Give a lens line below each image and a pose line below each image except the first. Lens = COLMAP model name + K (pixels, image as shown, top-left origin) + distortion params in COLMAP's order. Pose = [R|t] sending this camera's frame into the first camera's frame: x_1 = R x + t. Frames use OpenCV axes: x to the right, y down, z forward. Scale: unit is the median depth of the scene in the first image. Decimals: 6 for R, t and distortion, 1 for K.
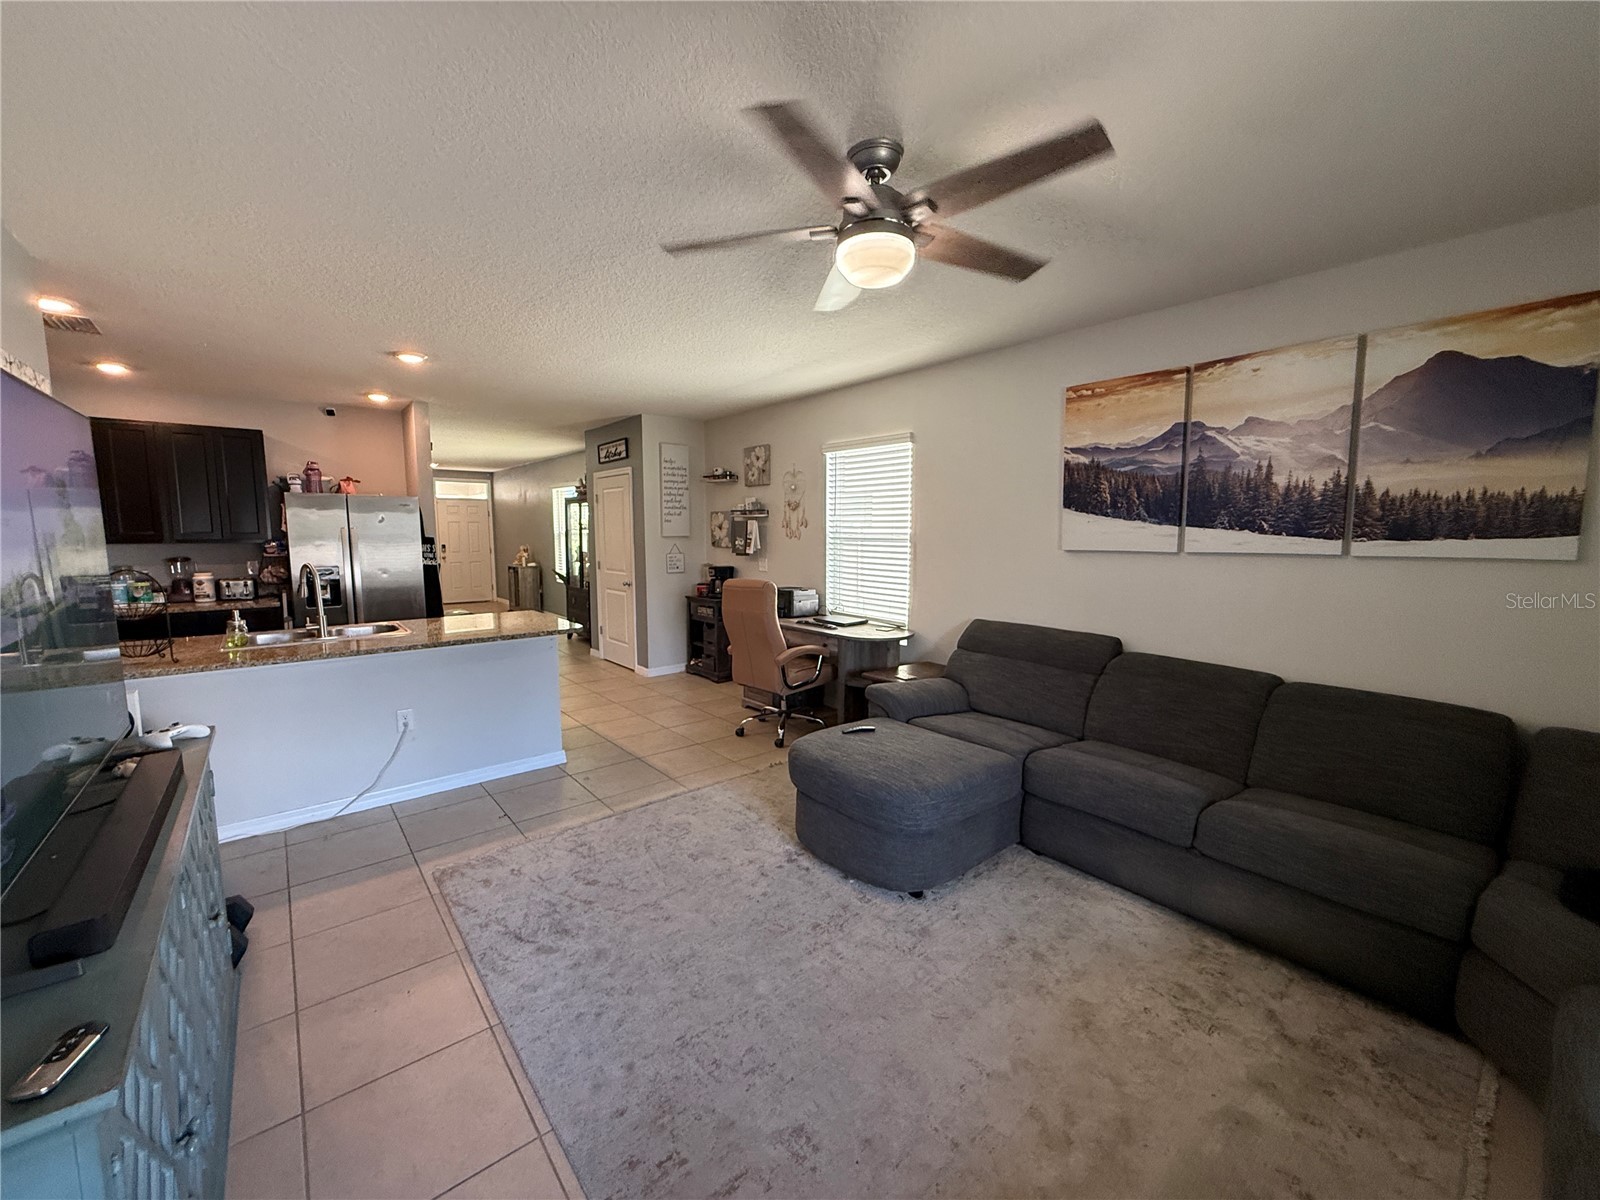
lens RADIAL K [[636.5, 0, 798.9], [0, 636.5, 598.1], [0, 0, 1]] dist [-0.000461, -0.000714]
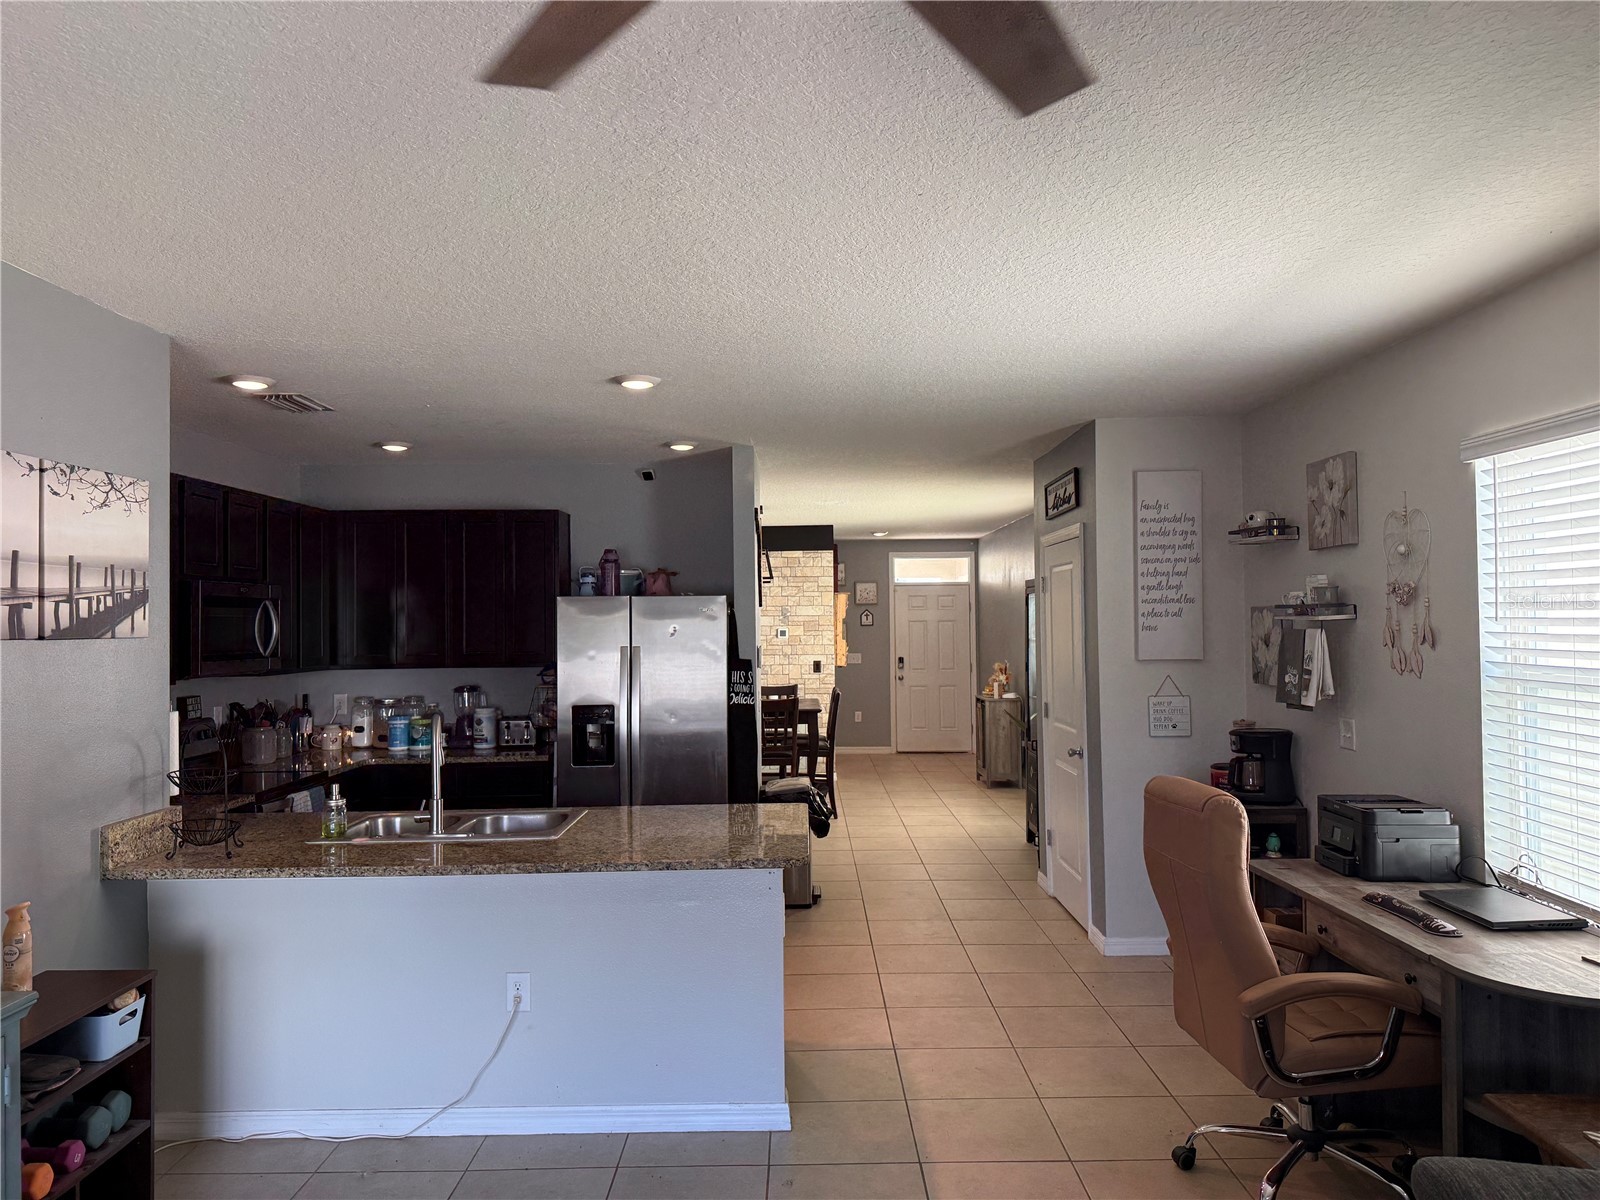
lens RADIAL K [[1120.7, 0, 807.6], [0, 1120.7, 603.3], [0, 0, 1]] dist [0.047550, -0.059368]
pose [[0.771136, -0.019859, -0.636361, 0.166947], [-0.057570, 0.993244, -0.100758, -0.048085], [0.634063, 0.114333, 0.764782, 0.223631]]
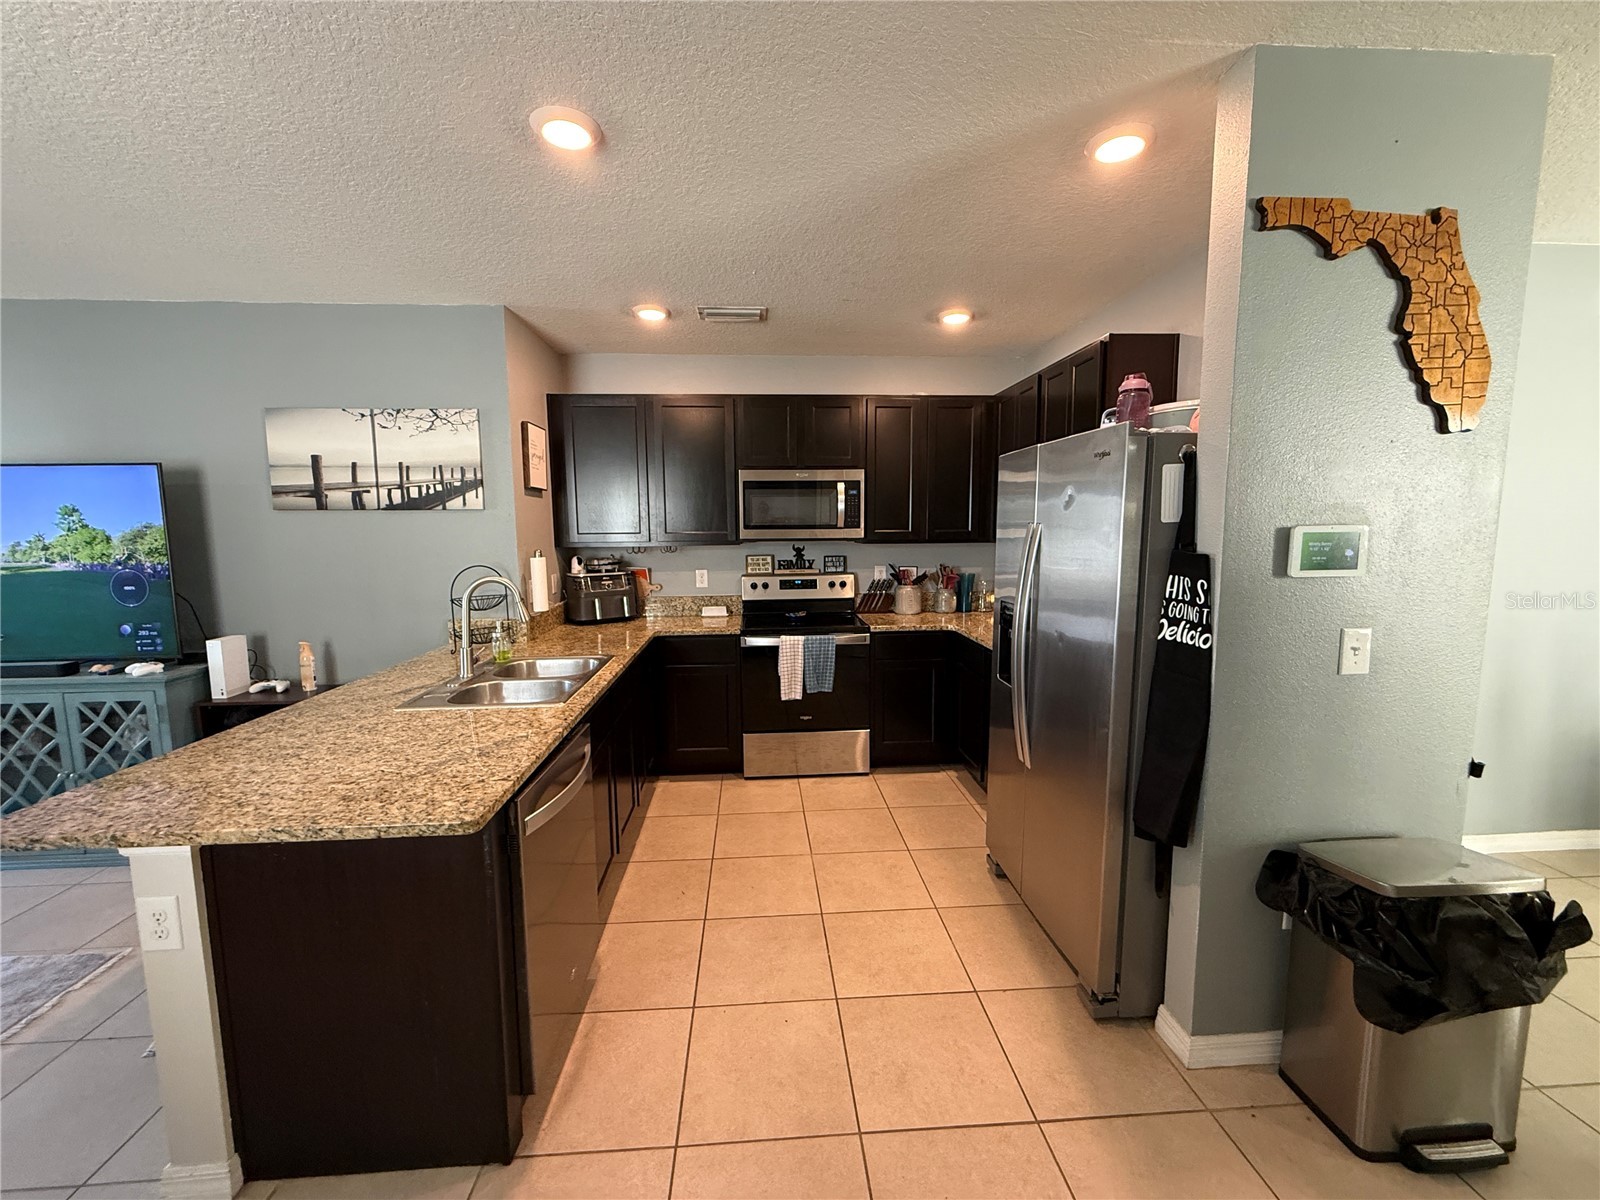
lens RADIAL K [[636.5, 0, 795.5], [0, 636.5, 599.4], [0, 0, 1]] dist [-0.000461, -0.000714]
pose [[-0.592909, 0.097012, -0.799404, -0.254693], [-0.079734, 0.980766, 0.178159, -0.122135], [0.801312, 0.169372, -0.573770, 1.109047]]
